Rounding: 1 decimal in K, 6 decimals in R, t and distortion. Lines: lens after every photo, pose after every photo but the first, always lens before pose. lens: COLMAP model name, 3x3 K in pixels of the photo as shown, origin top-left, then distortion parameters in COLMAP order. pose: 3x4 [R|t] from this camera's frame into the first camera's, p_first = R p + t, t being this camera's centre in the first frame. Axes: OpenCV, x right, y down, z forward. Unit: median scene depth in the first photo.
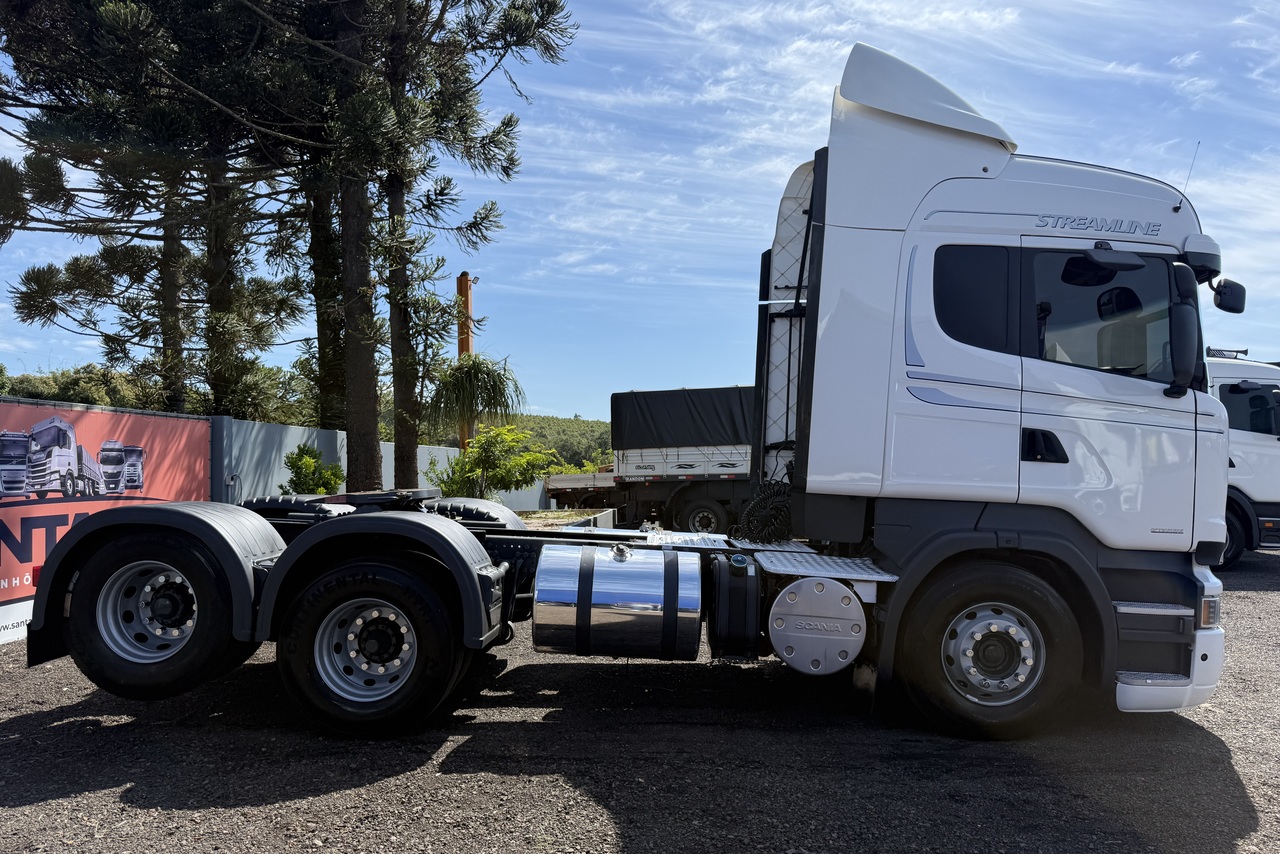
lens RADIAL K [[908.1, 0, 662.3], [0, 908.1, 444.2], [0, 0, 1]] dist [0.048609, -0.067355]
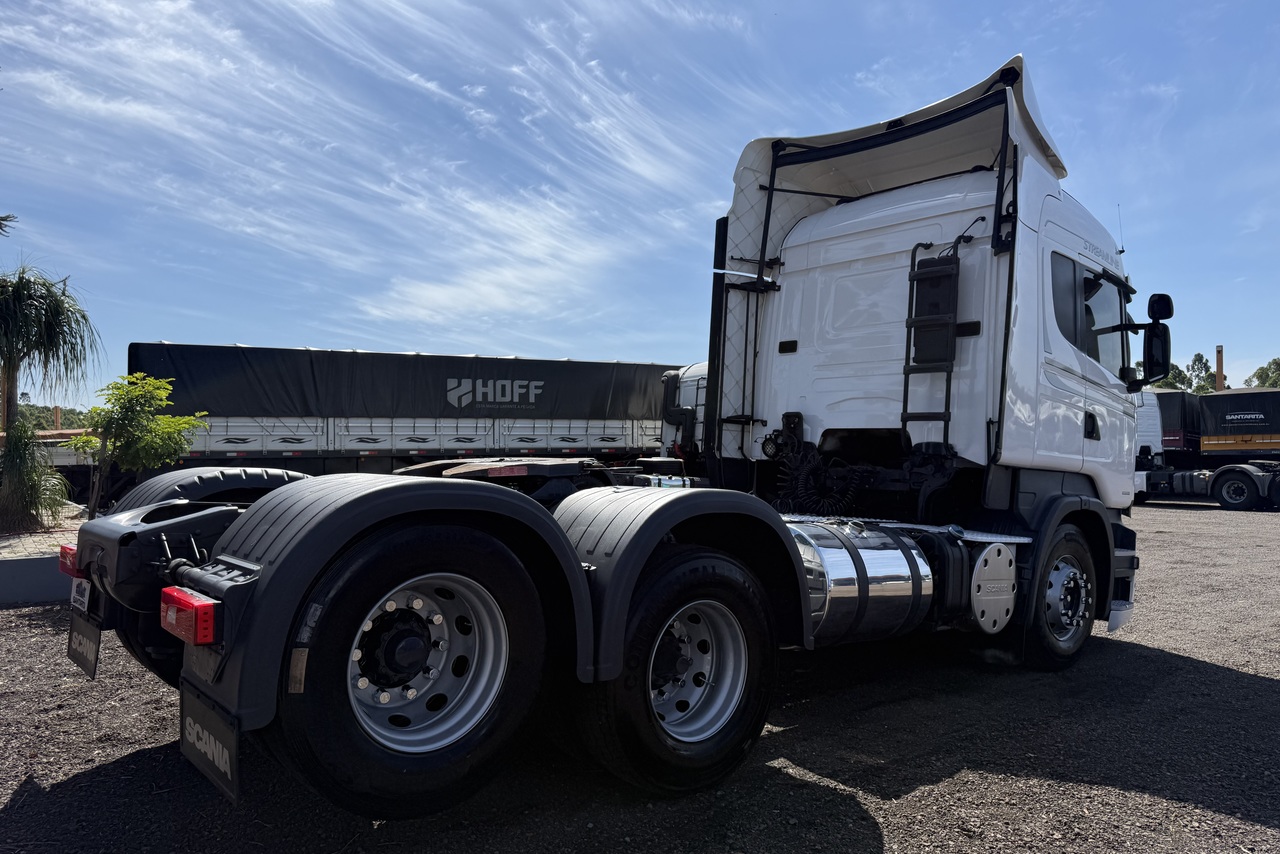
lens RADIAL K [[895.5, 0, 659.8], [0, 895.5, 454.5], [0, 0, 1]] dist [0.126748, -0.168968]
pose [[0.735128, 0.013420, 0.677795, -0.521323], [-0.033048, 0.999325, 0.016057, 0.023119], [-0.677122, -0.034204, 0.735076, 0.296219]]
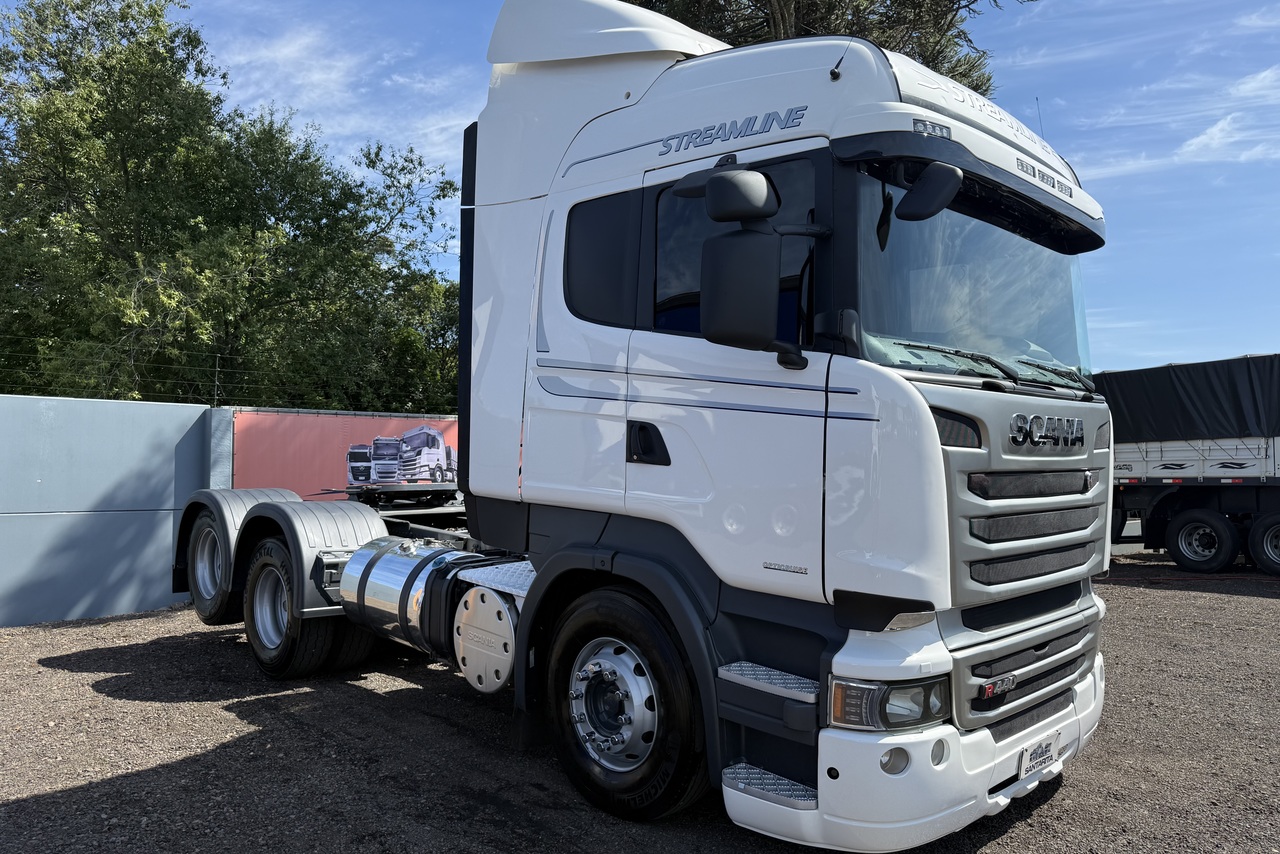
lens RADIAL K [[926.2, 0, 660.4], [0, 926.2, 444.3], [0, 0, 1]] dist [0.116992, -0.195264]
pose [[0.703064, -0.007280, -0.711090, 0.599362], [0.010876, 0.999941, 0.000516, 0.001374], [0.711044, -0.008097, 0.703101, 0.281587]]
